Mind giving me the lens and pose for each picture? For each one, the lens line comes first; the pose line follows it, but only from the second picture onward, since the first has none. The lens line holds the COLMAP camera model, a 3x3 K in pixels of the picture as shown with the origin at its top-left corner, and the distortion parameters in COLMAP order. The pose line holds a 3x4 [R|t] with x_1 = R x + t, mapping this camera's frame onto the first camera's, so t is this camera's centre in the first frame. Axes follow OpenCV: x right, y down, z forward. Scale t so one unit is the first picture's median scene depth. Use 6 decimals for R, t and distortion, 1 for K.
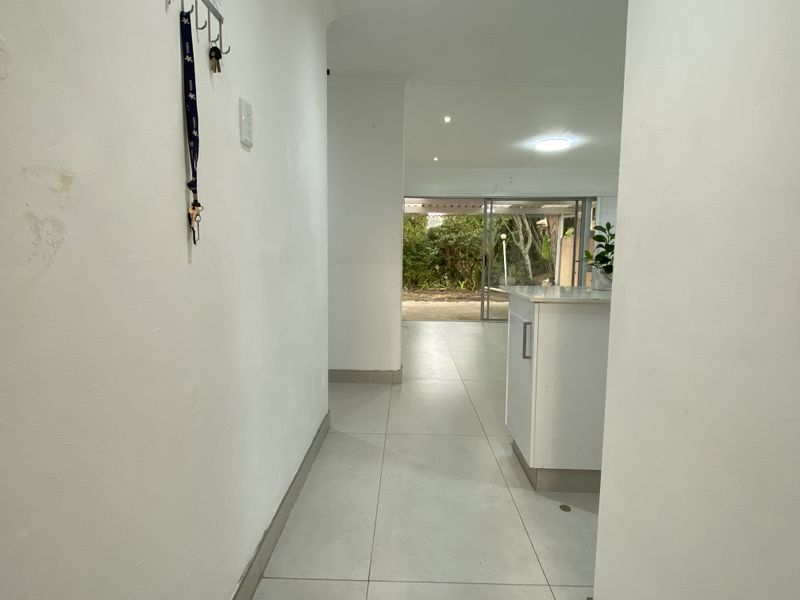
lens RADIAL K [[446.3, 0, 399.0], [0, 446.3, 296.6], [0, 0, 1]] dist [0.048644, -0.044931]
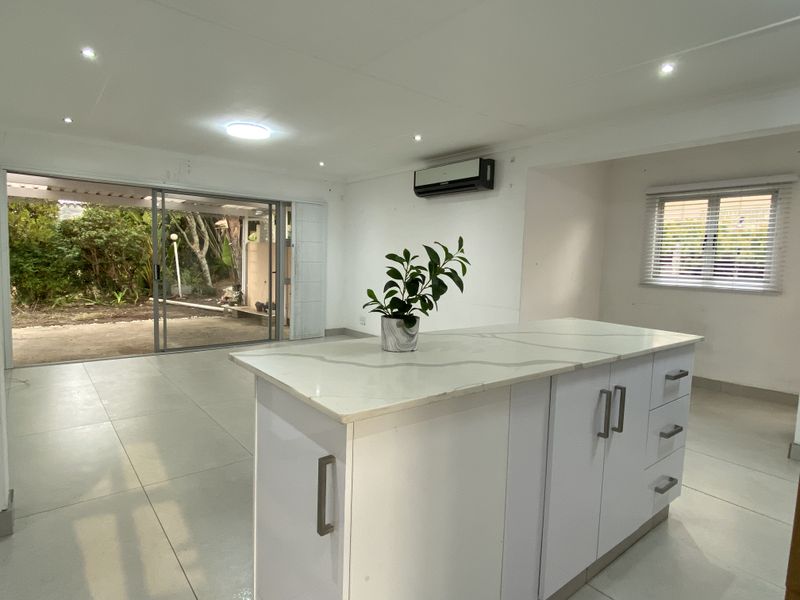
lens RADIAL K [[446.2, 0, 403.0], [0, 446.2, 299.1], [0, 0, 1]] dist [0.044103, -0.046362]
pose [[0.758409, -0.044463, 0.650261, 0.006883], [0.041288, 0.998944, 0.020150, -0.018854], [-0.650470, 0.011566, 0.759444, 0.091649]]
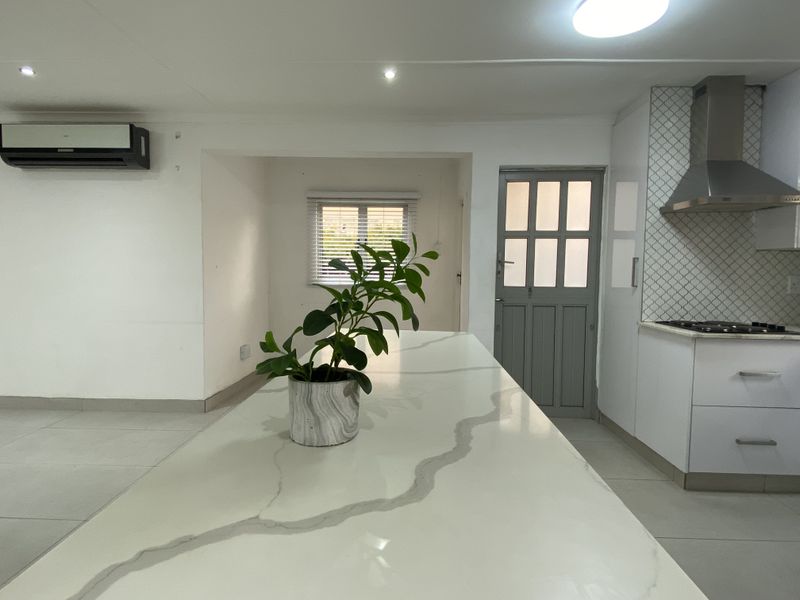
lens RADIAL K [[446.3, 0, 399.0], [0, 446.3, 296.6], [0, 0, 1]] dist [0.048644, -0.044931]
pose [[0.005830, -0.071893, 0.997395, 0.020561], [0.083554, 0.993959, 0.071156, -0.026794], [-0.996486, 0.082922, 0.011802, 0.172038]]
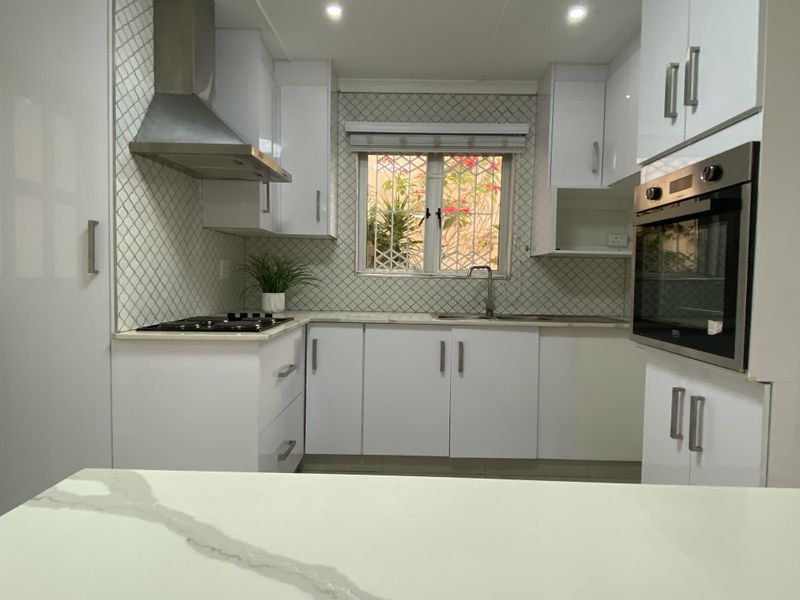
lens RADIAL K [[446.3, 0, 399.0], [0, 446.3, 296.6], [0, 0, 1]] dist [0.048644, -0.044931]
pose [[-0.999497, -0.030180, 0.009761, 0.170507], [-0.028515, 0.989701, 0.140279, -0.018814], [-0.013894, 0.139930, -0.990064, 0.183474]]
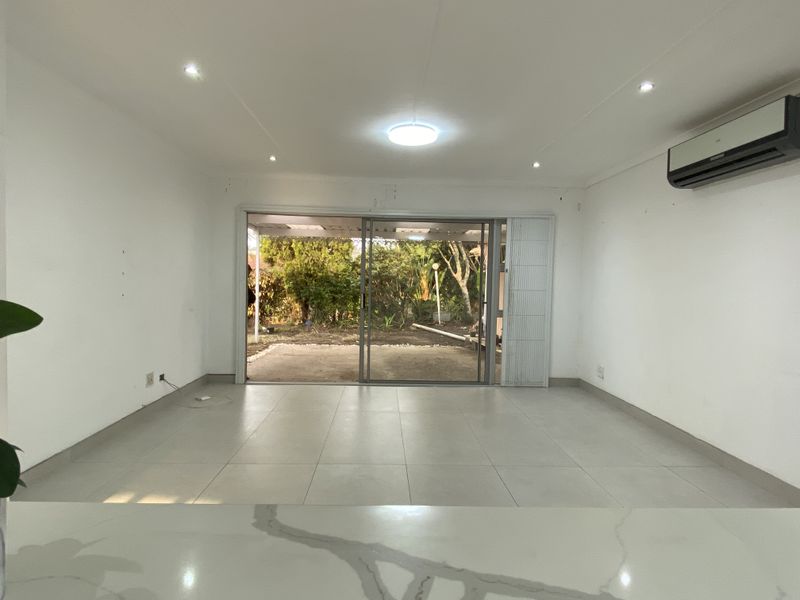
lens RADIAL K [[446.3, 0, 399.0], [0, 446.3, 296.6], [0, 0, 1]] dist [0.048644, -0.044931]
pose [[0.998398, 0.009550, 0.055777, 0.120812], [-0.006250, 0.998236, -0.059036, -0.025015], [-0.056243, 0.058593, 0.996696, 0.148438]]
